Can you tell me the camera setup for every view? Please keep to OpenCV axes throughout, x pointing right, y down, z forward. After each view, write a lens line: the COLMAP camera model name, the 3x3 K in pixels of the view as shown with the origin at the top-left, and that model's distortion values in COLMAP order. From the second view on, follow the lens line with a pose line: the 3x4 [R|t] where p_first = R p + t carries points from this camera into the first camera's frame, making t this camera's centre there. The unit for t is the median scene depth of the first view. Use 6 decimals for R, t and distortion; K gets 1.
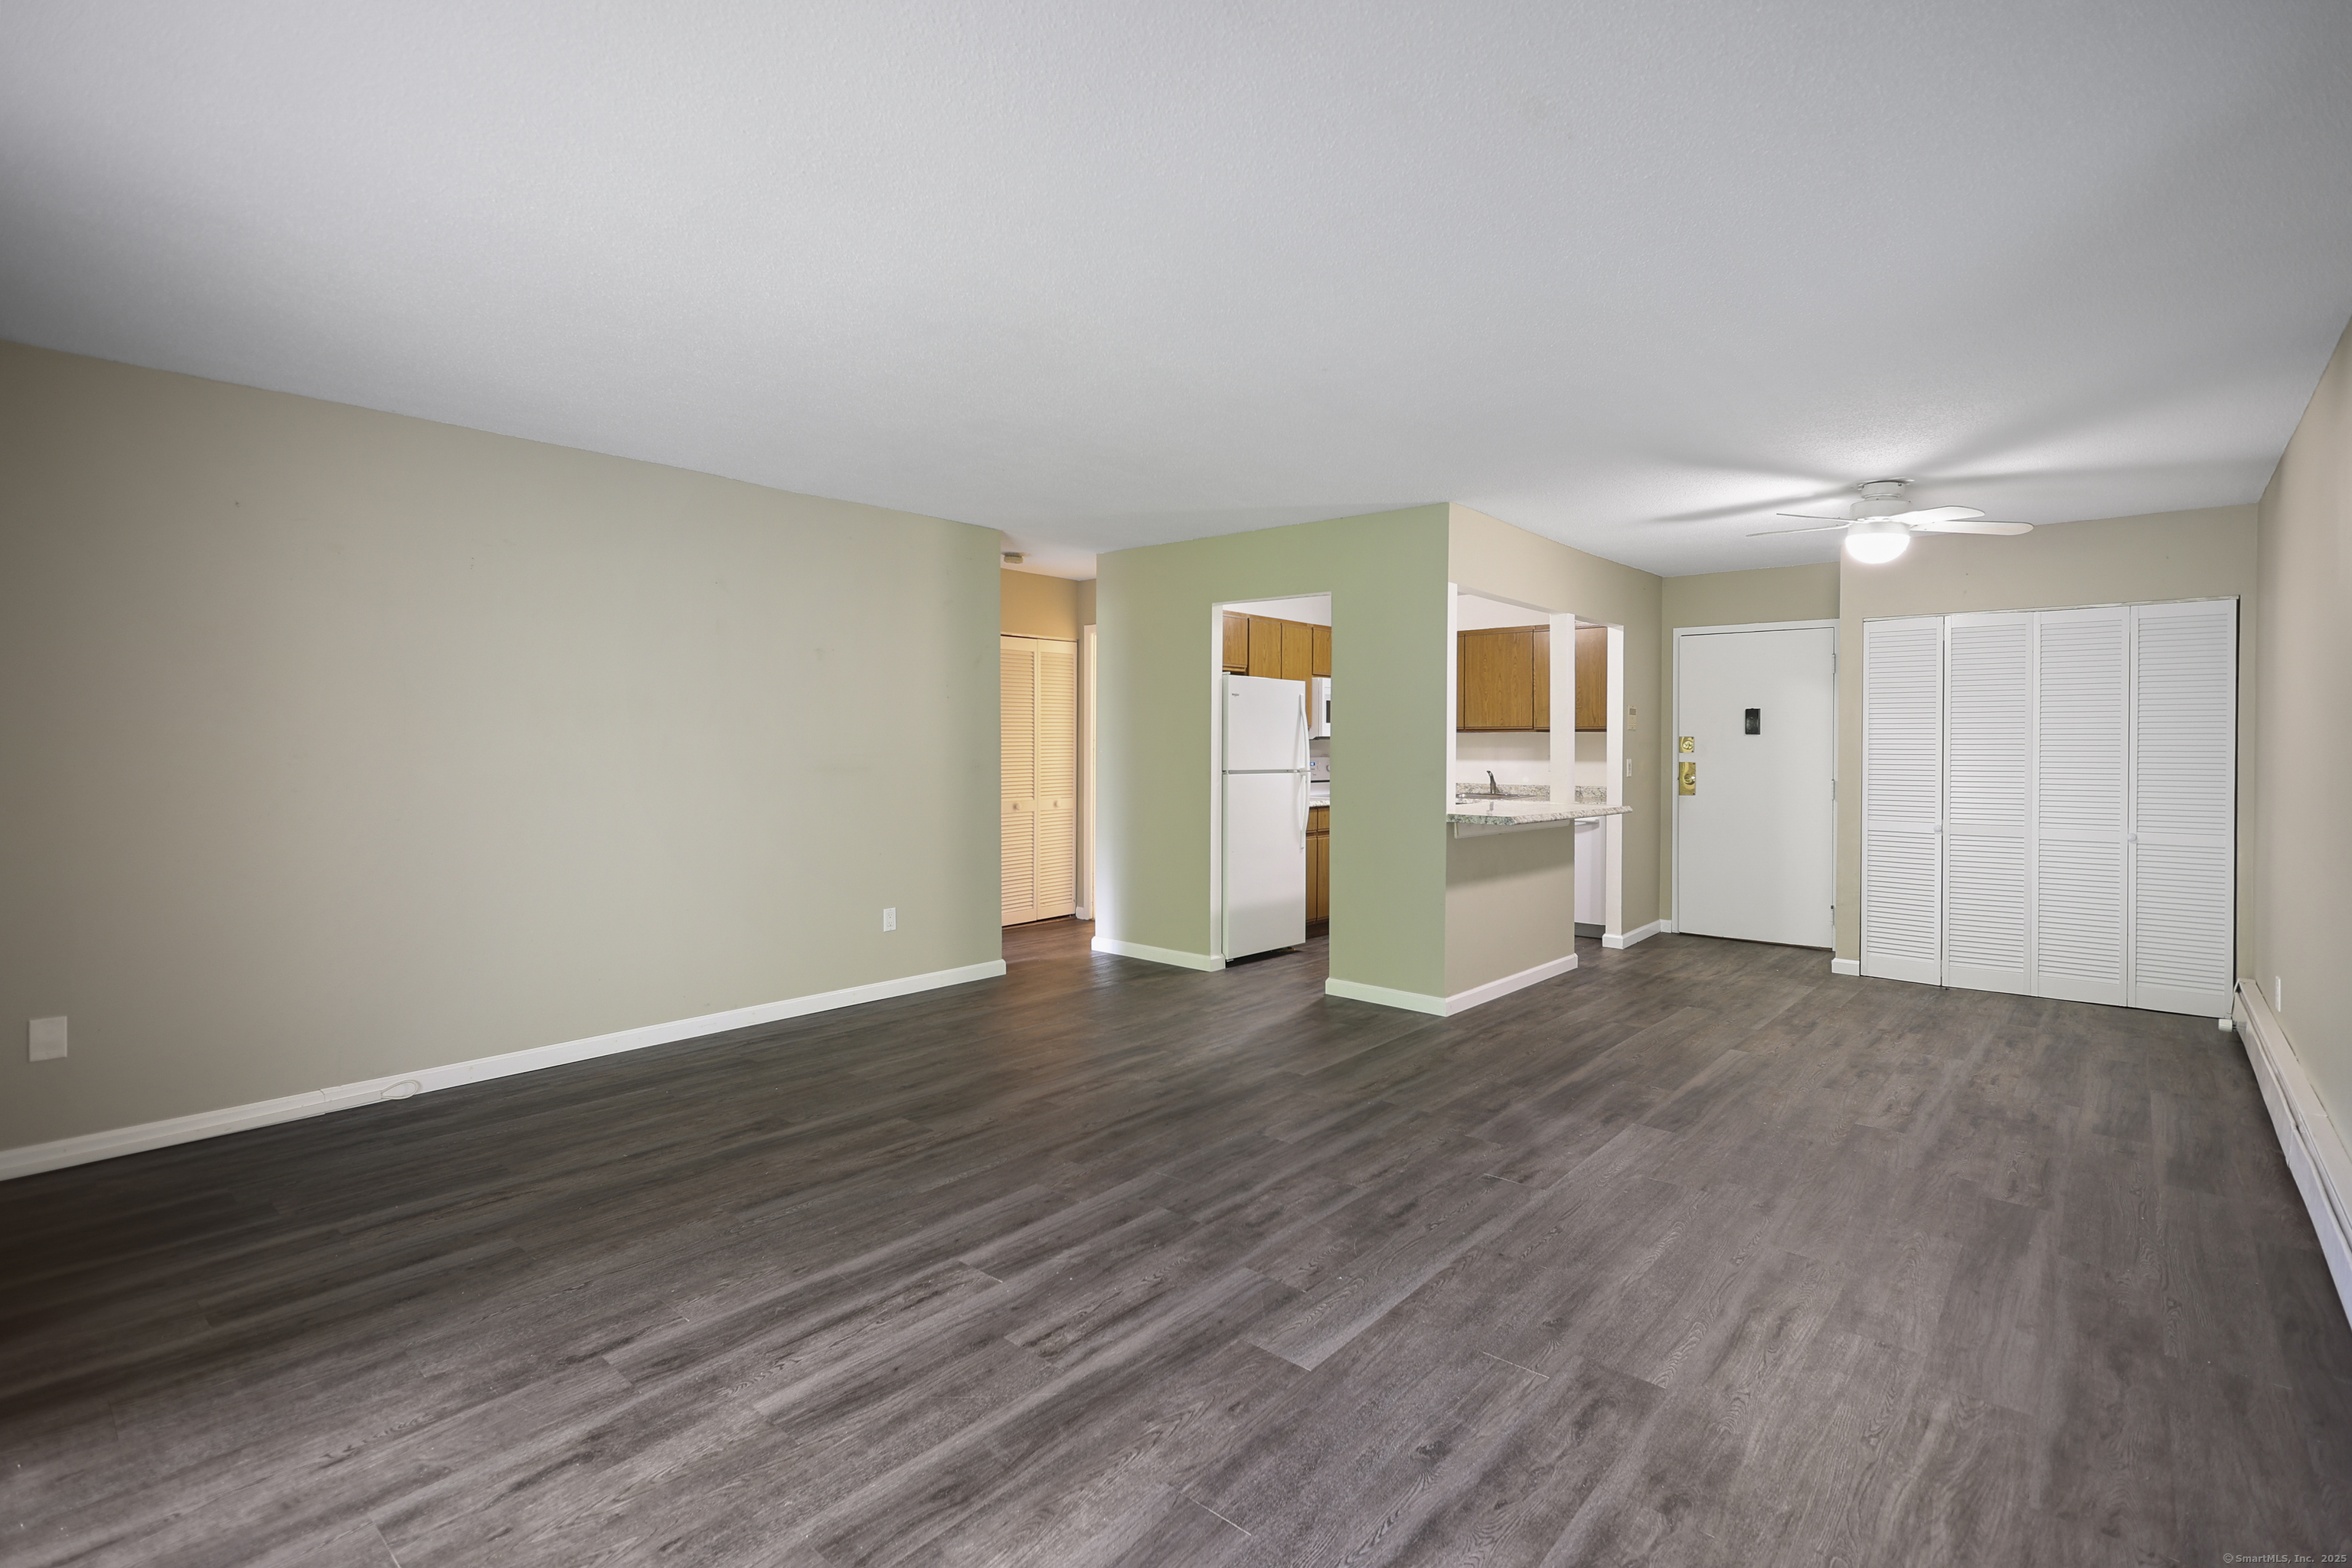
lens RADIAL K [[1096.5, 0, 1173.4], [0, 1096.5, 754.5], [0, 0, 1]] dist [0.001461, 0.000584]
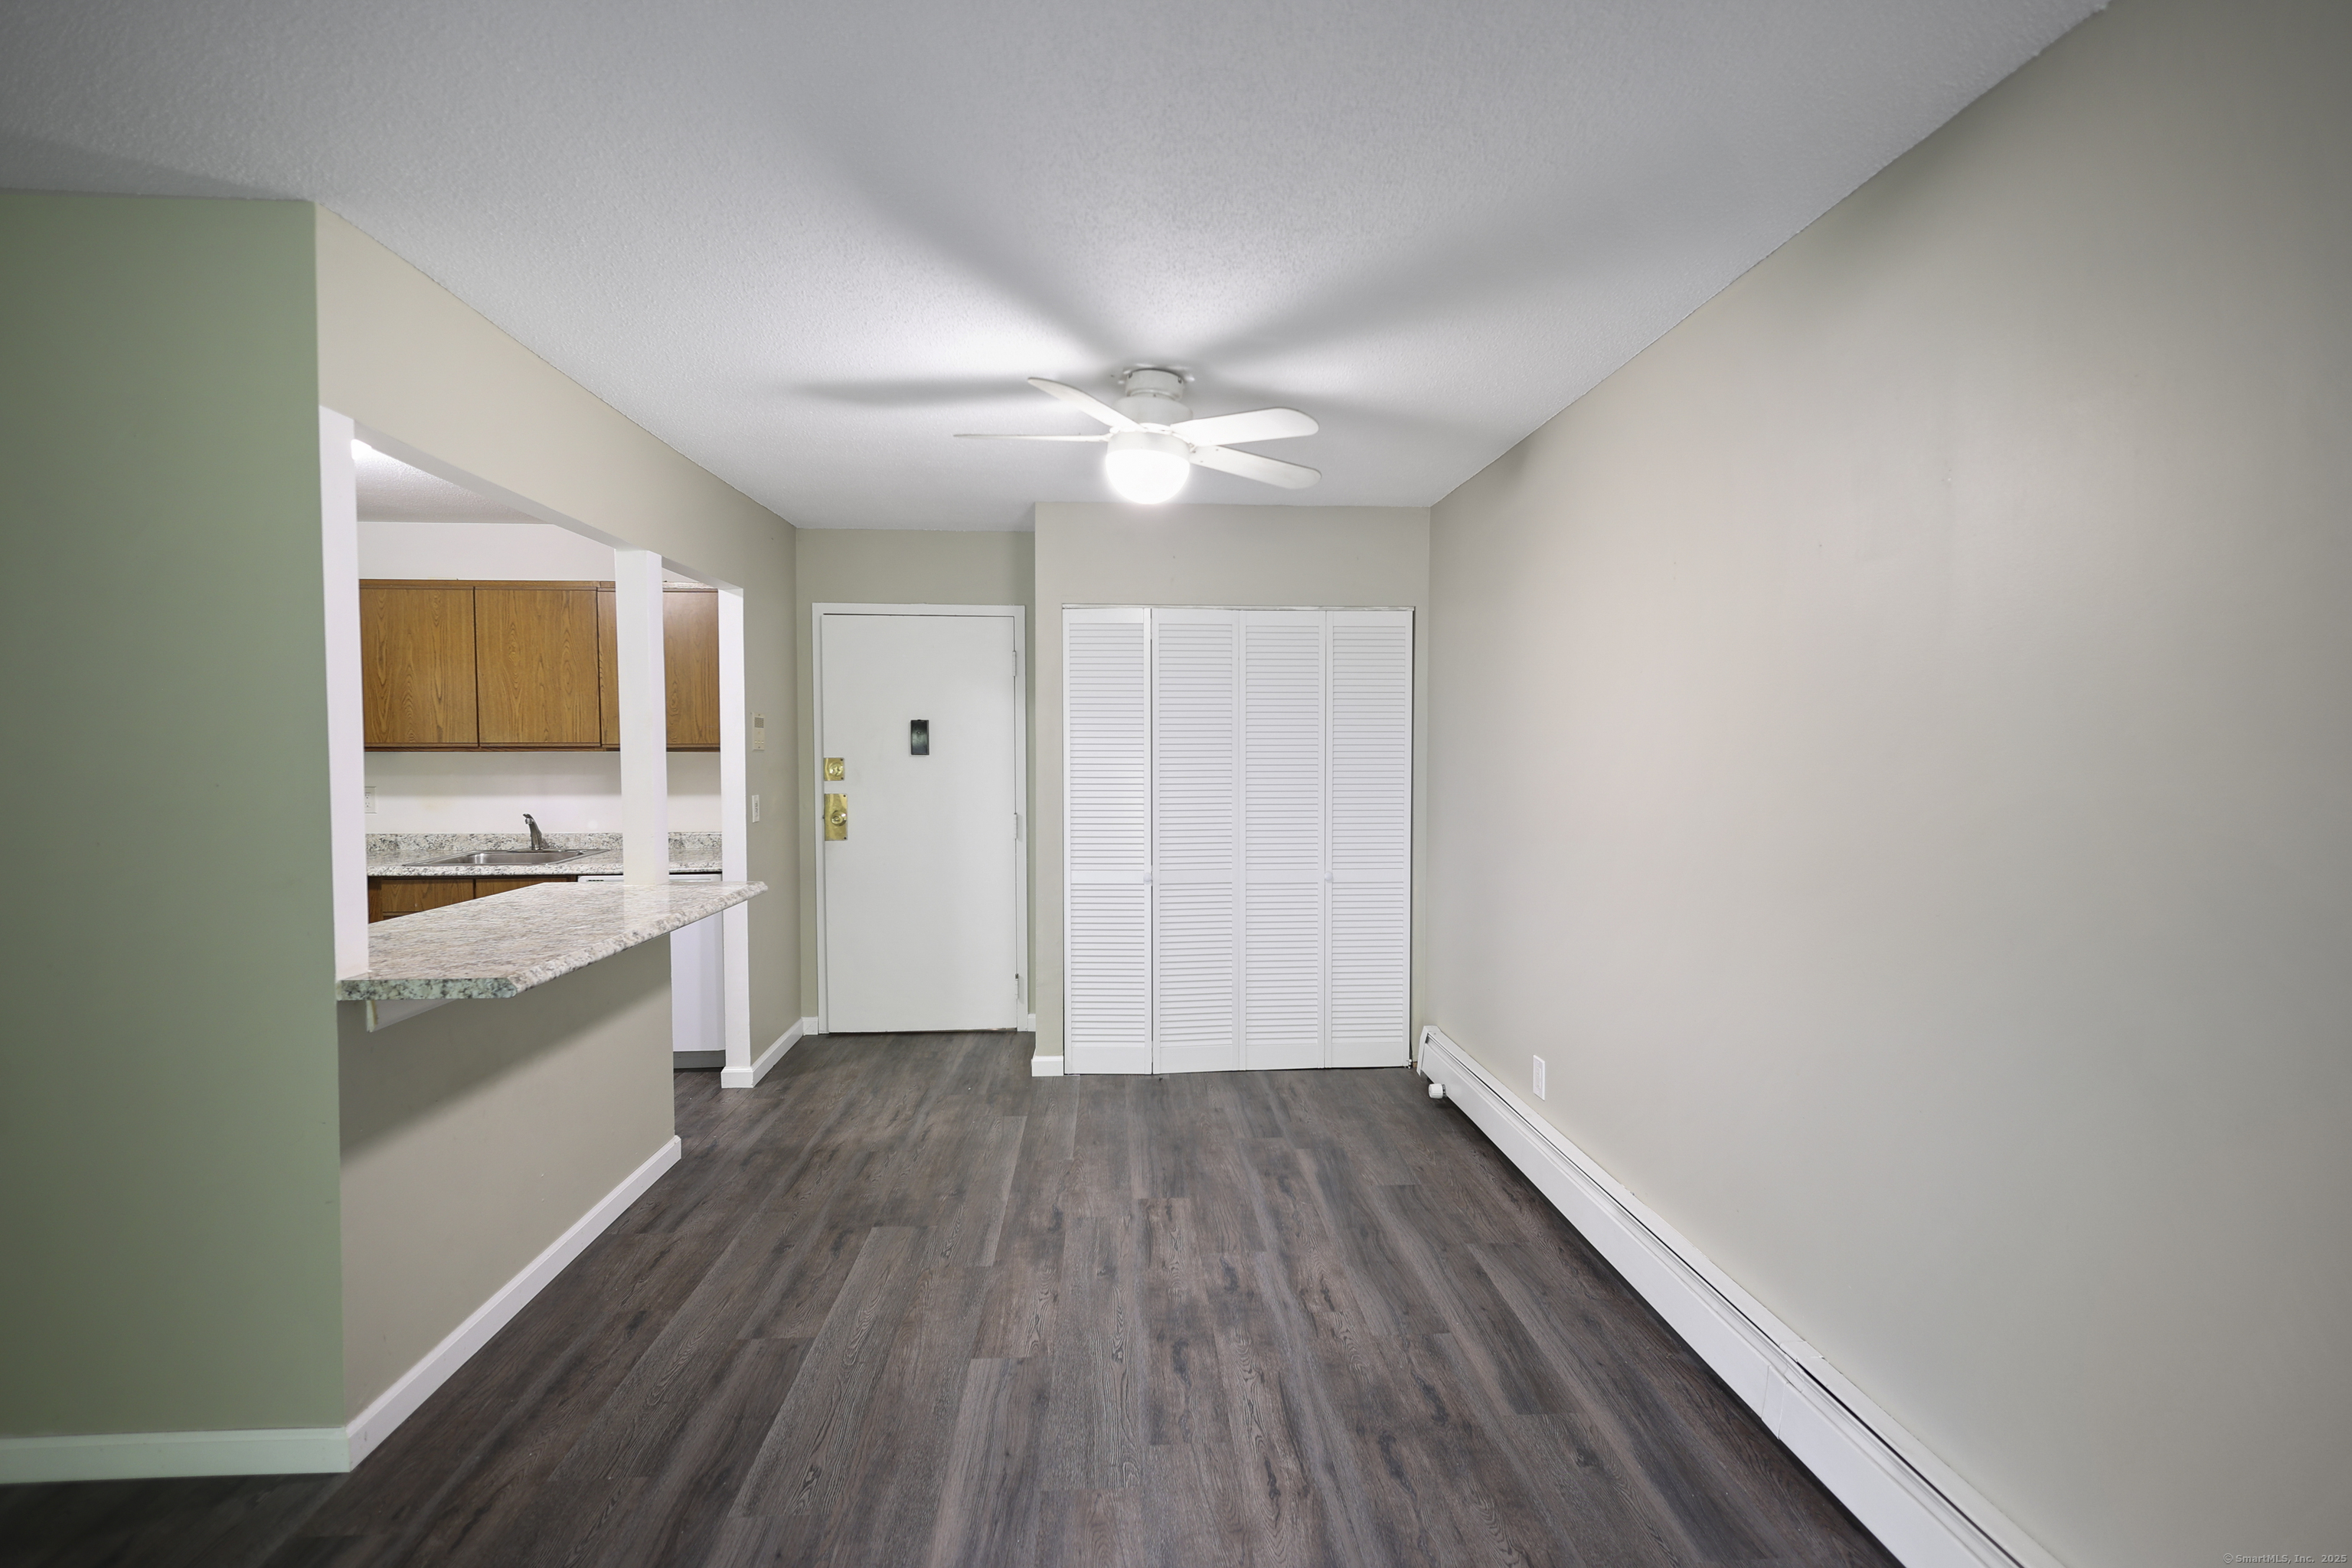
lens RADIAL K [[1079.9, 0, 1176.0], [0, 1079.9, 784.0], [0, 0, 1]] dist [0.002369, 0.000244]
pose [[0.710483, -0.030279, 0.703063, 0.270119], [0.009794, 0.999403, 0.033145, -0.041249], [-0.703646, -0.016663, 0.710355, 0.703503]]
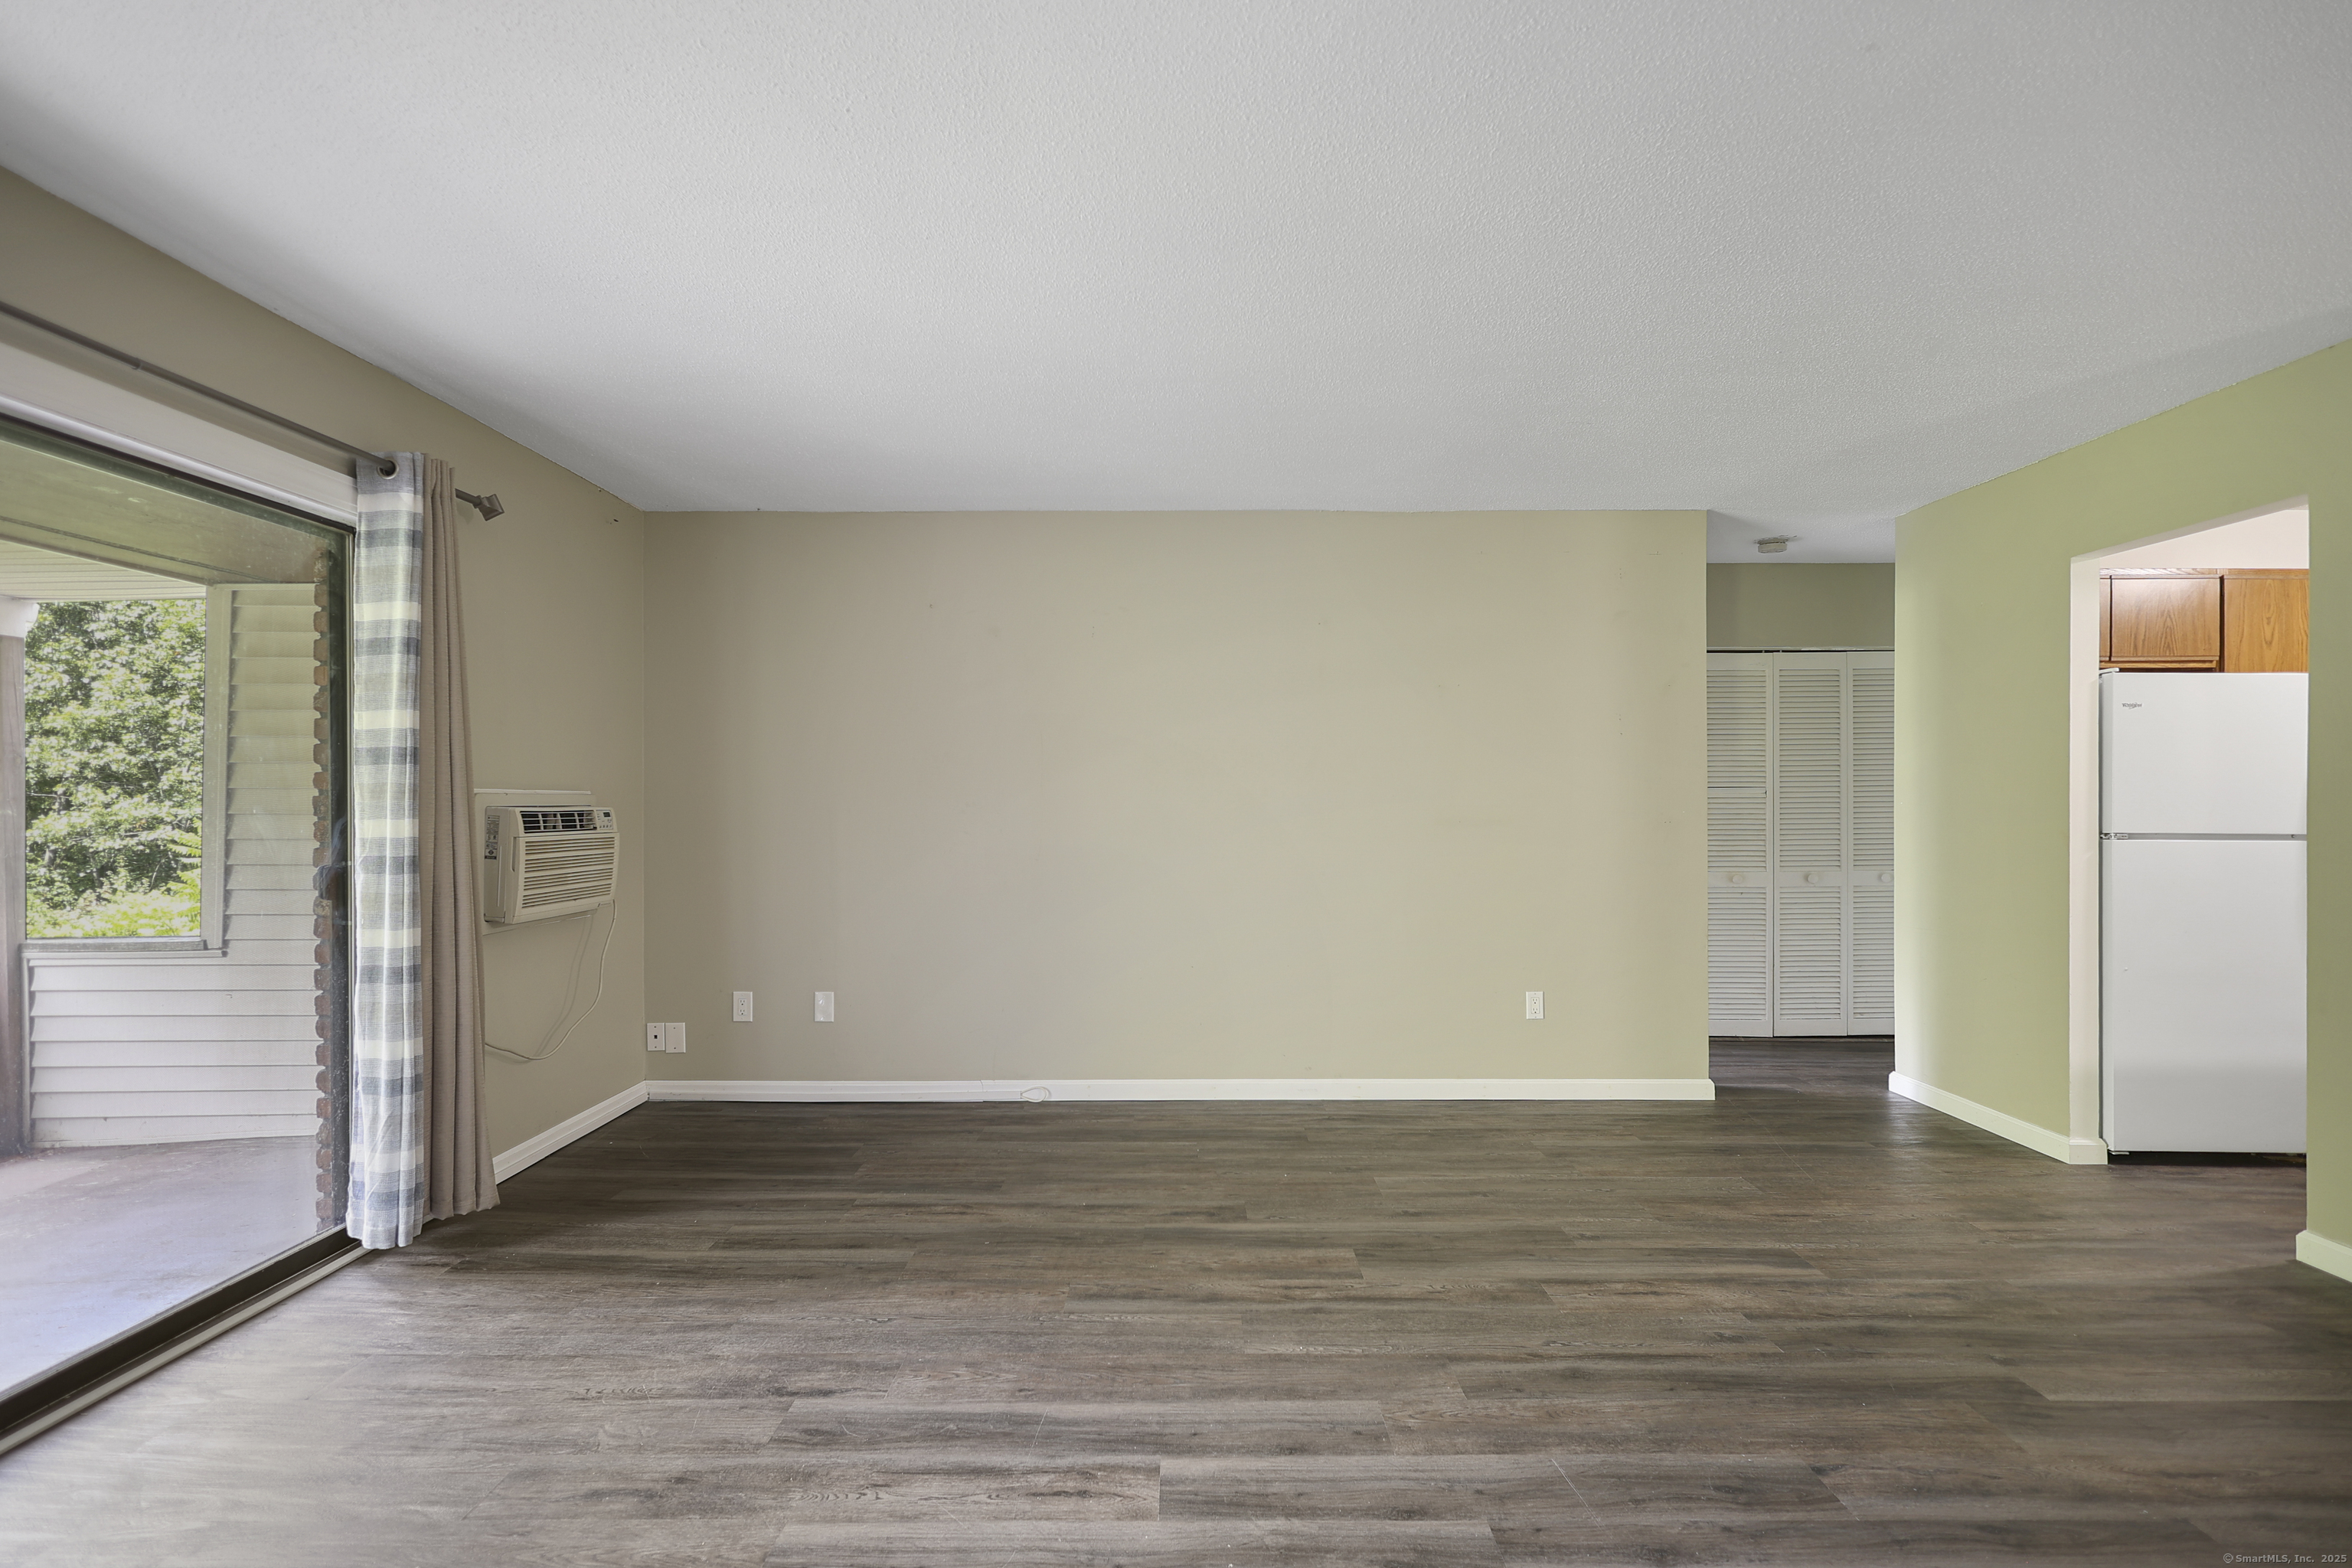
lens RADIAL K [[1095.5, 0, 1183.8], [0, 1095.5, 805.1], [0, 0, 1]] dist [0.001509, 0.000513]
pose [[0.655264, -0.003988, -0.755389, 0.288112], [-0.004566, 0.999947, -0.009239, 0.012406], [0.755386, 0.009503, 0.655211, 0.384734]]
